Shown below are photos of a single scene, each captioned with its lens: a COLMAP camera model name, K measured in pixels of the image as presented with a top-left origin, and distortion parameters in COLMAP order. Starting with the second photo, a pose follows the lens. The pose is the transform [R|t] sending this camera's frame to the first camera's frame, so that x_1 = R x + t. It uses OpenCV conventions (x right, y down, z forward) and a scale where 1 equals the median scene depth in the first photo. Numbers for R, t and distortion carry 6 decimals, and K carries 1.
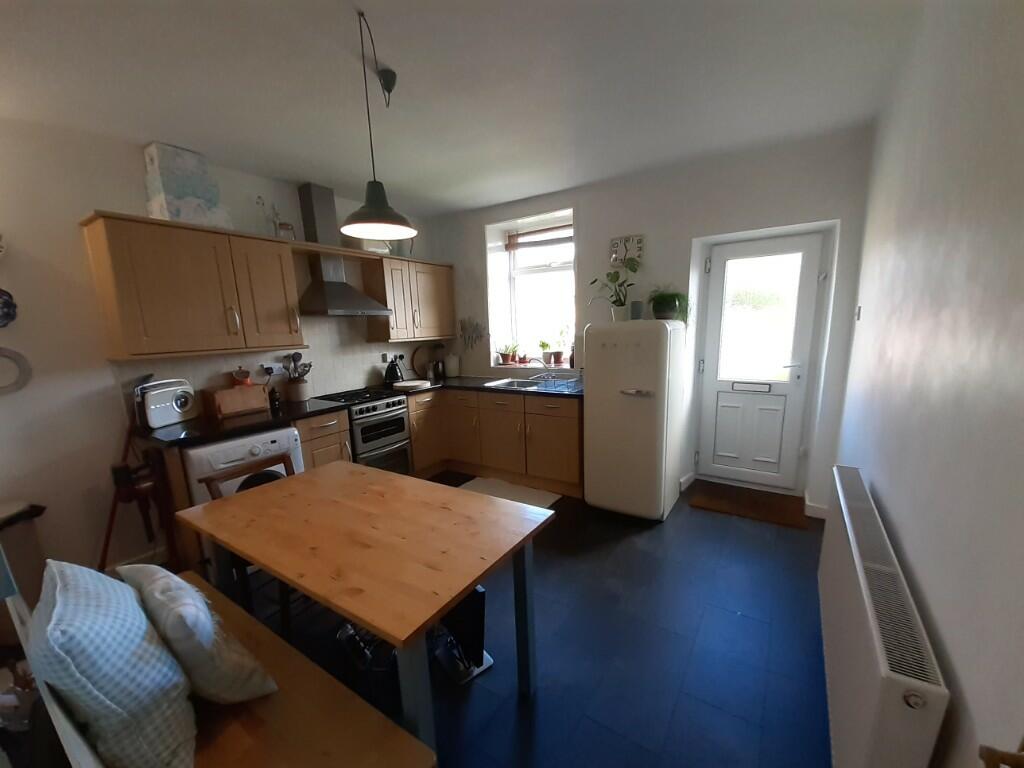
lens RADIAL K [[402.6, 0, 524.4], [0, 402.6, 404.8], [0, 0, 1]] dist [0.018159, -0.016351]
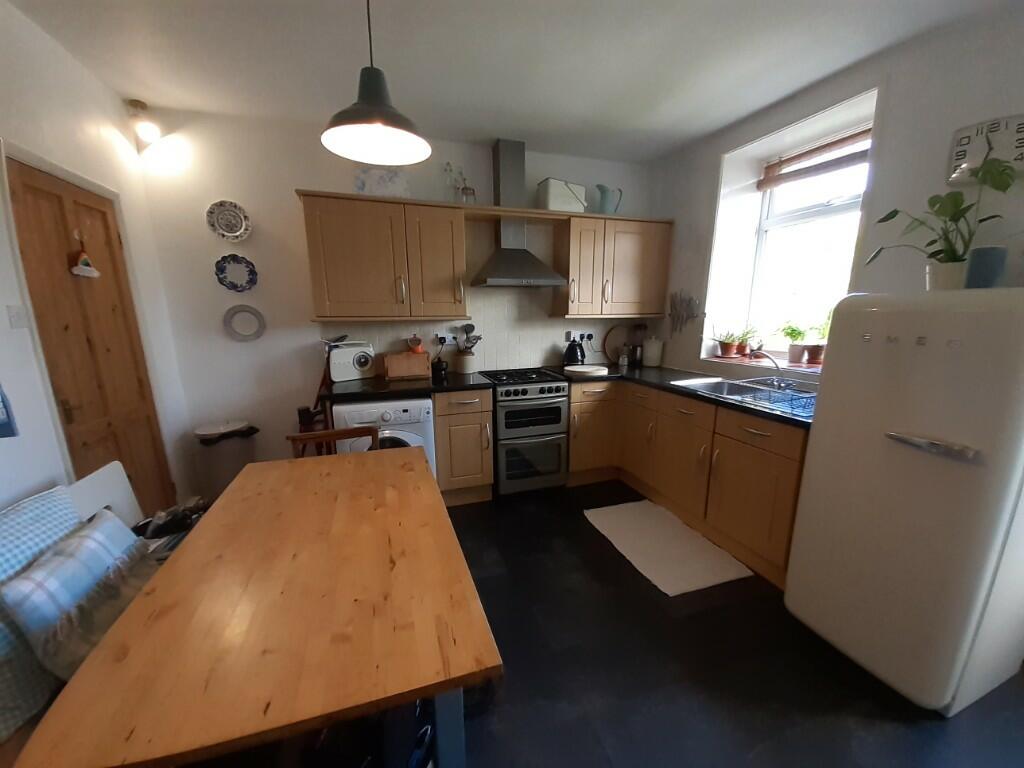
lens RADIAL K [[402.6, 0, 524.4], [0, 402.6, 404.8], [0, 0, 1]] dist [0.018159, -0.016351]
pose [[0.776134, 0.170729, -0.607016, 0.158721], [-0.142810, 0.985228, 0.094507, -0.044498], [0.614184, 0.013338, 0.789050, 0.289416]]
